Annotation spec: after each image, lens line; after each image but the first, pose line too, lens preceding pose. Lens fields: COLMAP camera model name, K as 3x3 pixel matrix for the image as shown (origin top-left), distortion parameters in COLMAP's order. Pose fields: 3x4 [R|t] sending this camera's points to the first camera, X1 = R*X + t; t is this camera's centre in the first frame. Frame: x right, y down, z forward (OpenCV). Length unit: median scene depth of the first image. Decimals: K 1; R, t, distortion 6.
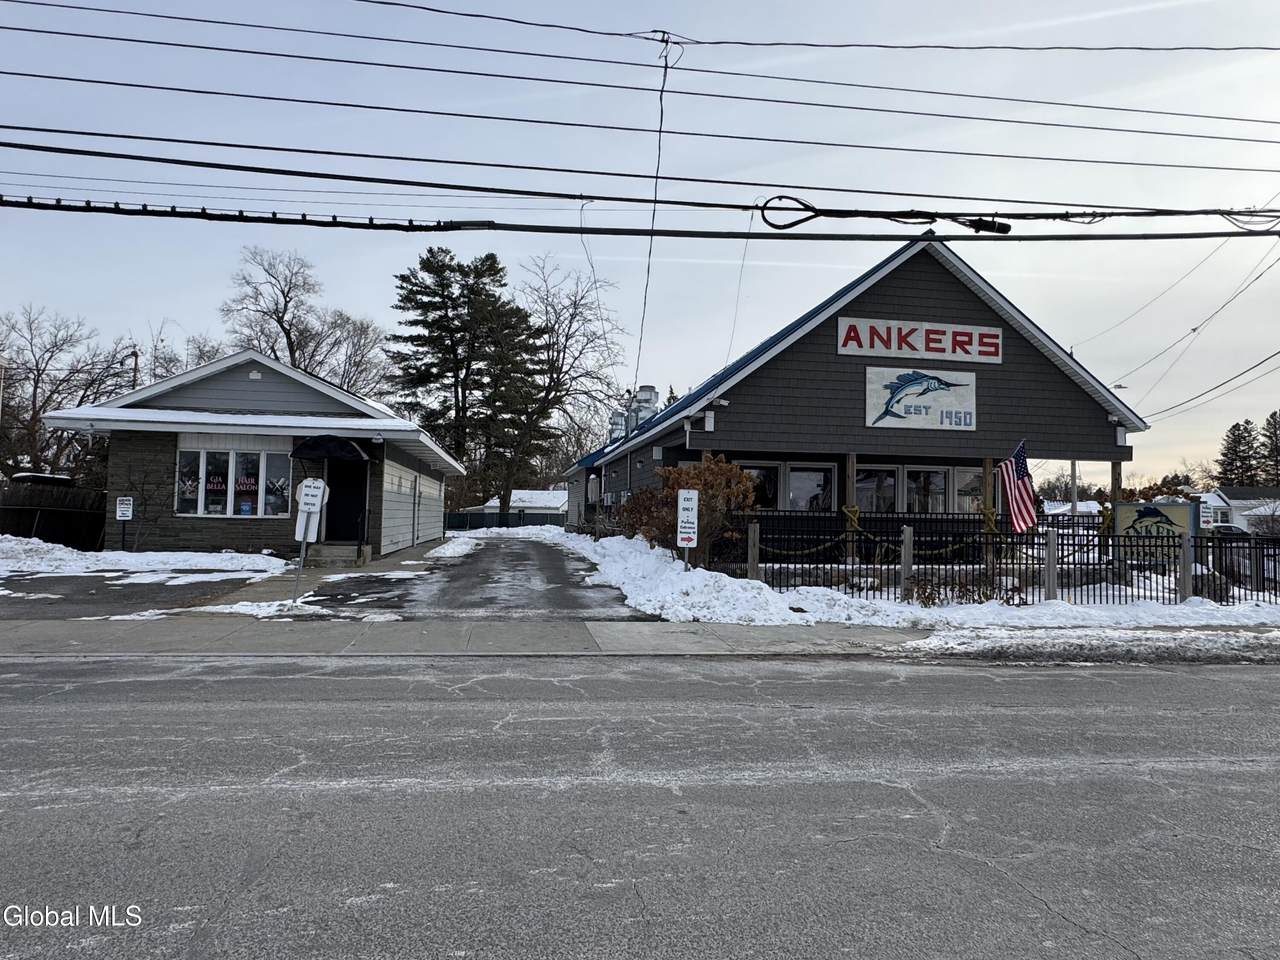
lens RADIAL K [[790.1, 0, 633.9], [0, 790.1, 479.8], [0, 0, 1]] dist [0.002402, 0.000190]
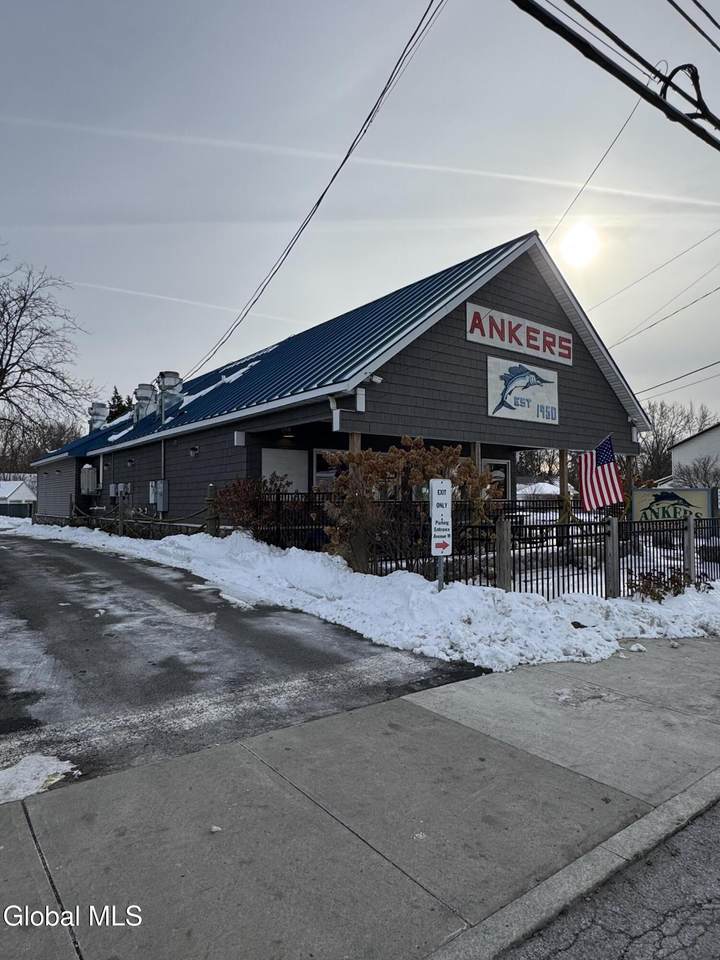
lens RADIAL K [[592.6, 0, 362.5], [0, 592.6, 481.8], [0, 0, 1]] dist [0.002402, 0.000190]
pose [[0.879174, -0.005829, 0.476466, -0.201859], [-0.002240, 0.999864, 0.016366, 0.004450], [-0.476496, -0.015456, 0.879041, 0.407422]]
